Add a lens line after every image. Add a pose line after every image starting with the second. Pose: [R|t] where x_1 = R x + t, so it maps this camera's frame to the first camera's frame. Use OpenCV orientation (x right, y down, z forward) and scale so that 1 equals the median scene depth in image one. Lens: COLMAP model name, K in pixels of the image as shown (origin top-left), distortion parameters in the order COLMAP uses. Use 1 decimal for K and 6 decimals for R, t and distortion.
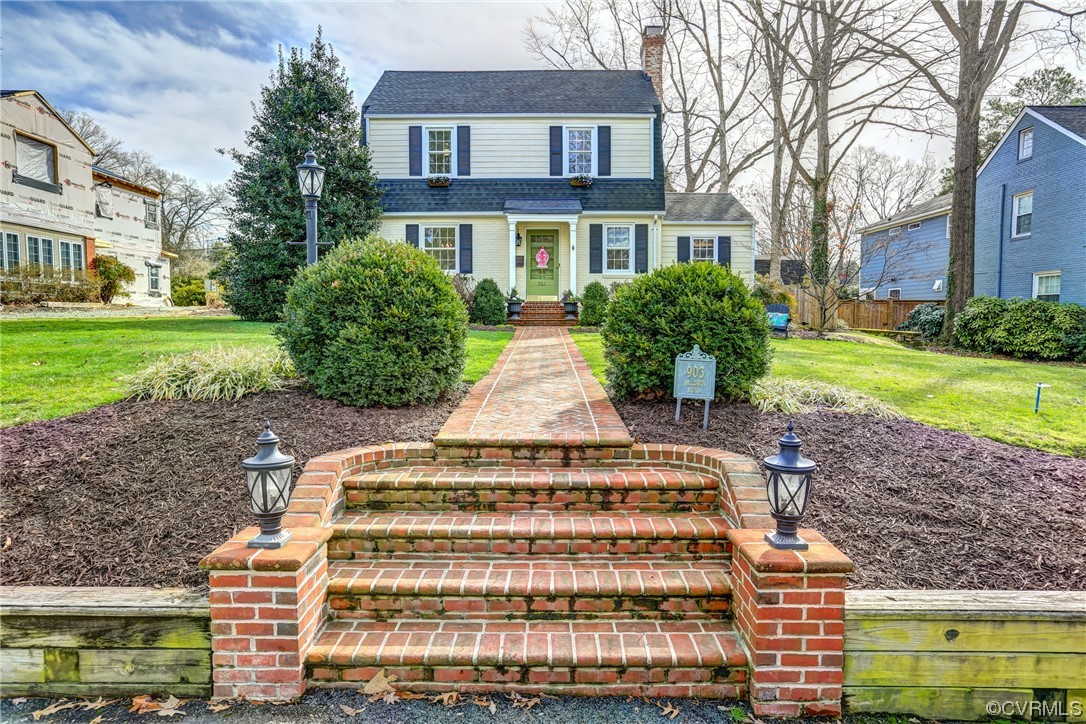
lens RADIAL K [[682.4, 0, 552.9], [0, 682.4, 355.2], [0, 0, 1]] dist [-0.027842, 0.019476]
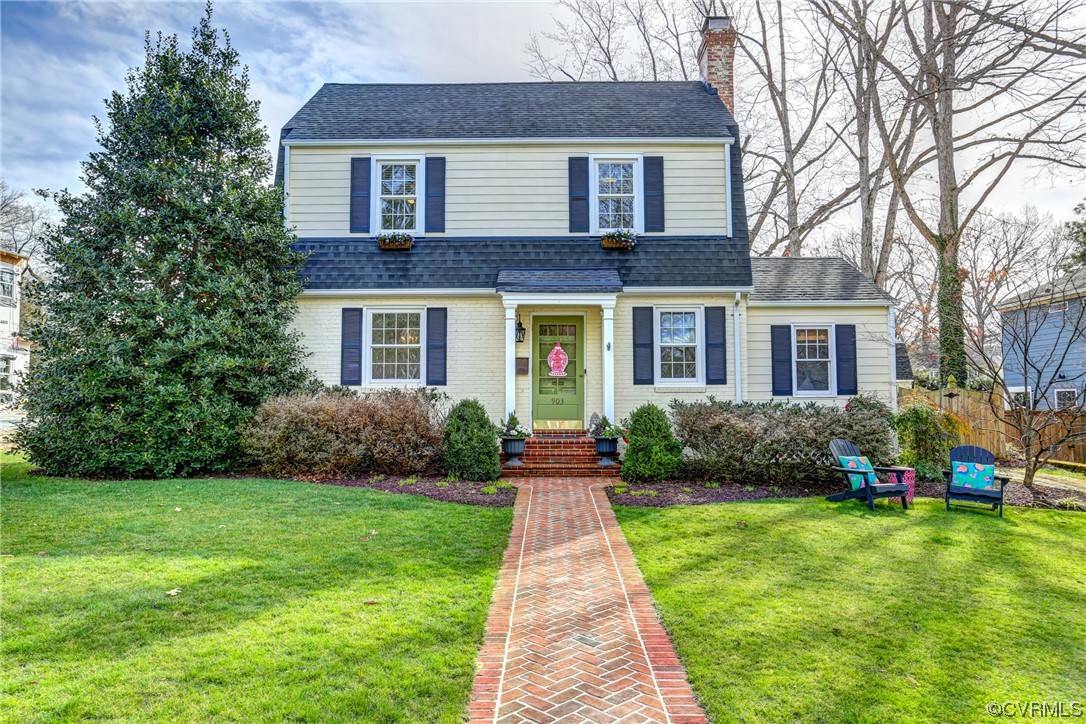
lens RADIAL K [[815.1, 0, 551.3], [0, 815.1, 338.8], [0, 0, 1]] dist [0.013893, 0.008899]
pose [[0.999952, -0.002695, -0.009454, -0.014460], [0.001428, 0.991301, -0.131603, -0.063610], [0.009726, 0.131583, 0.991257, 0.253468]]
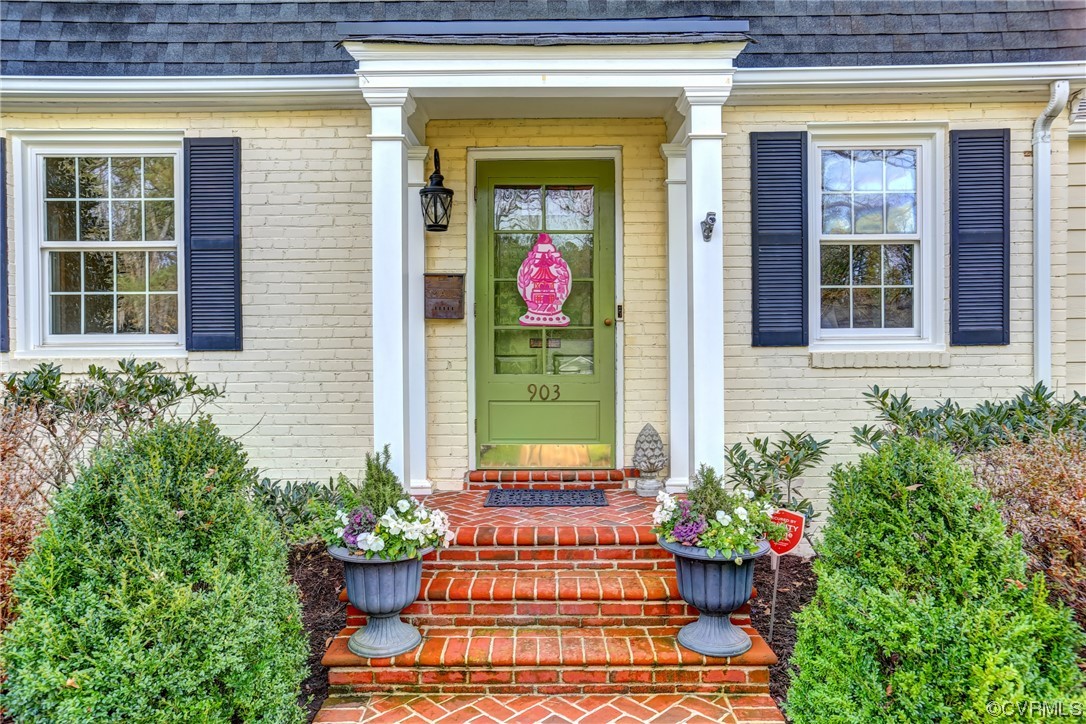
lens RADIAL K [[752.0, 0, 544.1], [0, 752.0, 358.4], [0, 0, 1]] dist [-0.003295, 0.005243]
pose [[0.999861, -0.004981, -0.015899, -0.011859], [0.004360, 0.999235, -0.038856, -0.107010], [0.016080, 0.038781, 0.999118, 0.750008]]
